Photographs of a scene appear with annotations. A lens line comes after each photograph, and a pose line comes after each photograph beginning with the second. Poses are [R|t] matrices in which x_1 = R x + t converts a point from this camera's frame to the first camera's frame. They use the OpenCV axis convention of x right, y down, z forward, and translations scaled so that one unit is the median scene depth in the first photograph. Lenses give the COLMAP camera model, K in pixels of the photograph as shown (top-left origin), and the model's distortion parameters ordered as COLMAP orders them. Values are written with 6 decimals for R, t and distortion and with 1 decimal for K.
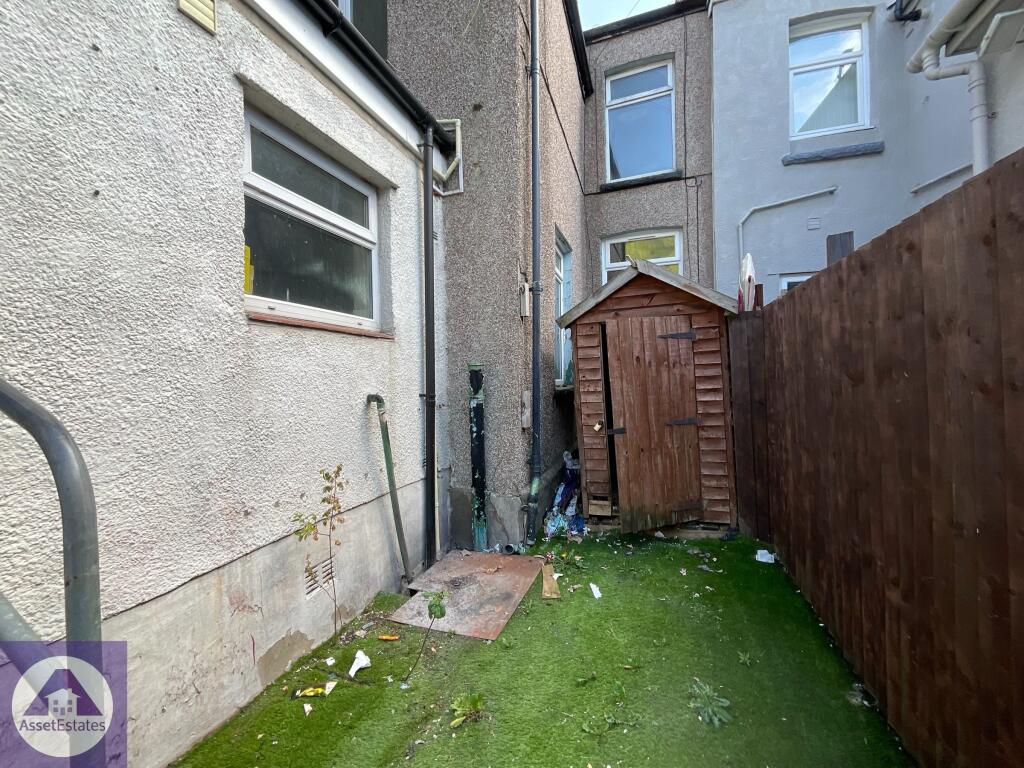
lens RADIAL K [[413.4, 0, 510.3], [0, 413.4, 382.0], [0, 0, 1]] dist [0.001054, 0.000458]
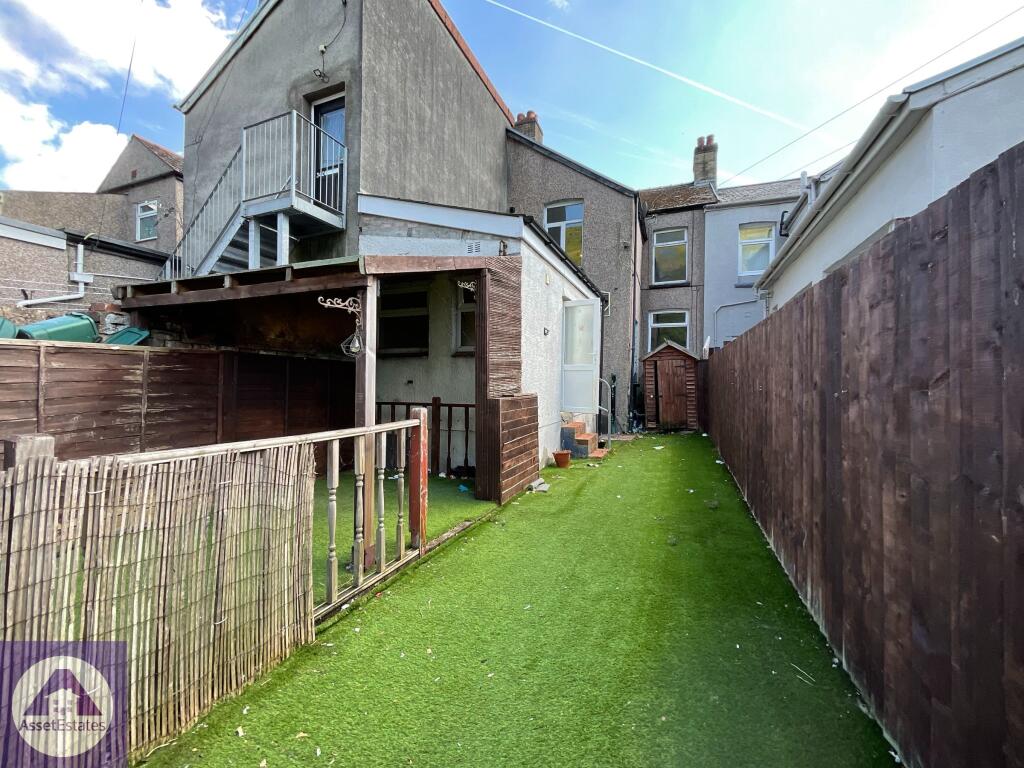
lens RADIAL K [[413.4, 0, 510.3], [0, 413.4, 382.0], [0, 0, 1]] dist [0.001054, 0.000458]
pose [[0.998340, 0.032667, -0.047432, -0.677379], [-0.032791, 0.999461, -0.001843, 0.049072], [0.047347, 0.003395, 0.998873, -2.034321]]
